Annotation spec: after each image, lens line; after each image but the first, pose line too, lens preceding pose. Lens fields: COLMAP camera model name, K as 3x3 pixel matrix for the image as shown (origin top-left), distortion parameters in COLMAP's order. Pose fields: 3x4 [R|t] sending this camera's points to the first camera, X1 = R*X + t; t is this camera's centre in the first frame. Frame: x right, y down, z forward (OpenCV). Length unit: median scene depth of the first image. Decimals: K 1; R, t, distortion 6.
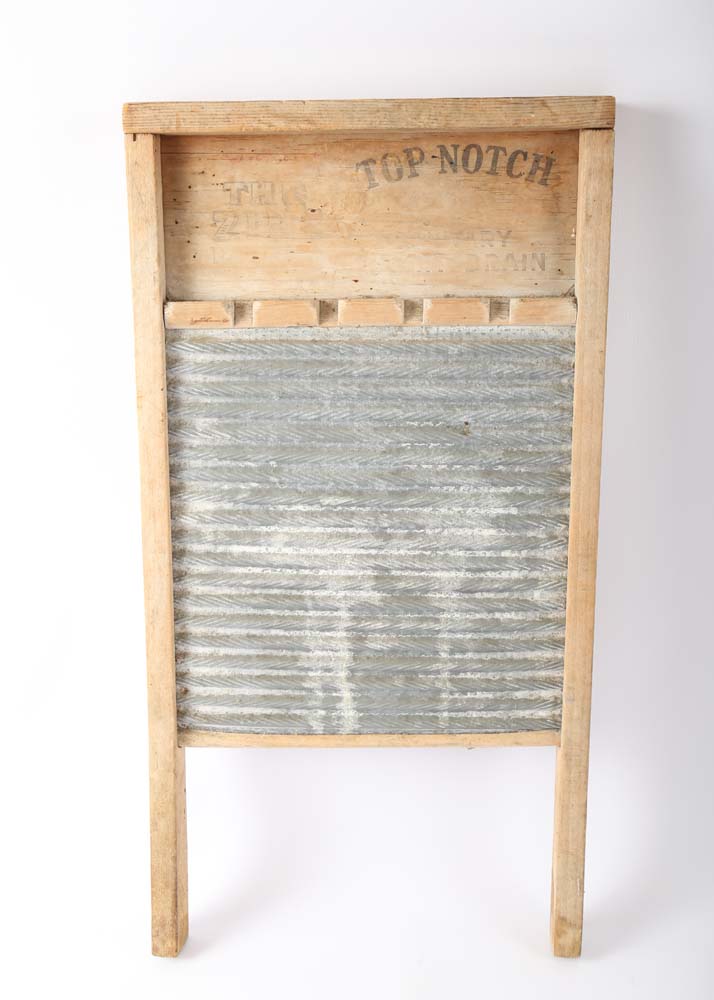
lens RADIAL K [[1315.4, 0, 359.3], [0, 1315.4, 508.2], [0, 0, 1]] dist [0.072554, 0.000000]
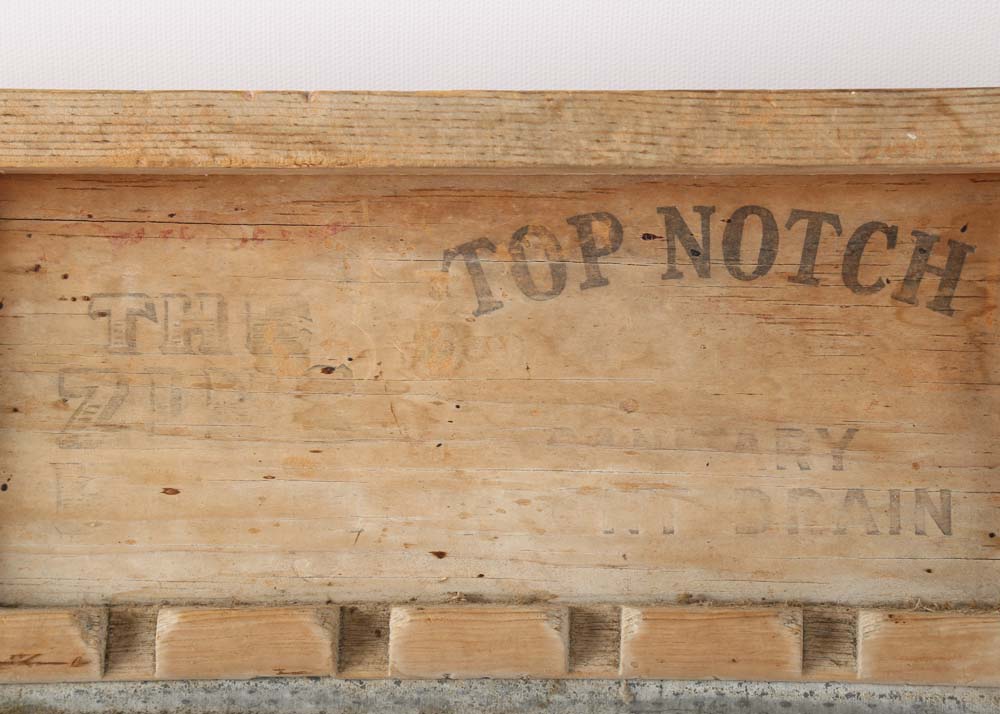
lens RADIAL K [[2777.4, 0, 507.5], [0, 2777.4, 352.9], [0, 0, 1]] dist [0.400064, 0.000000]
pose [[0.999955, 0.009406, 0.000897, 0.015338], [-0.009057, 0.981240, -0.192579, -0.077469], [-0.002692, 0.192562, 0.981281, 0.219528]]
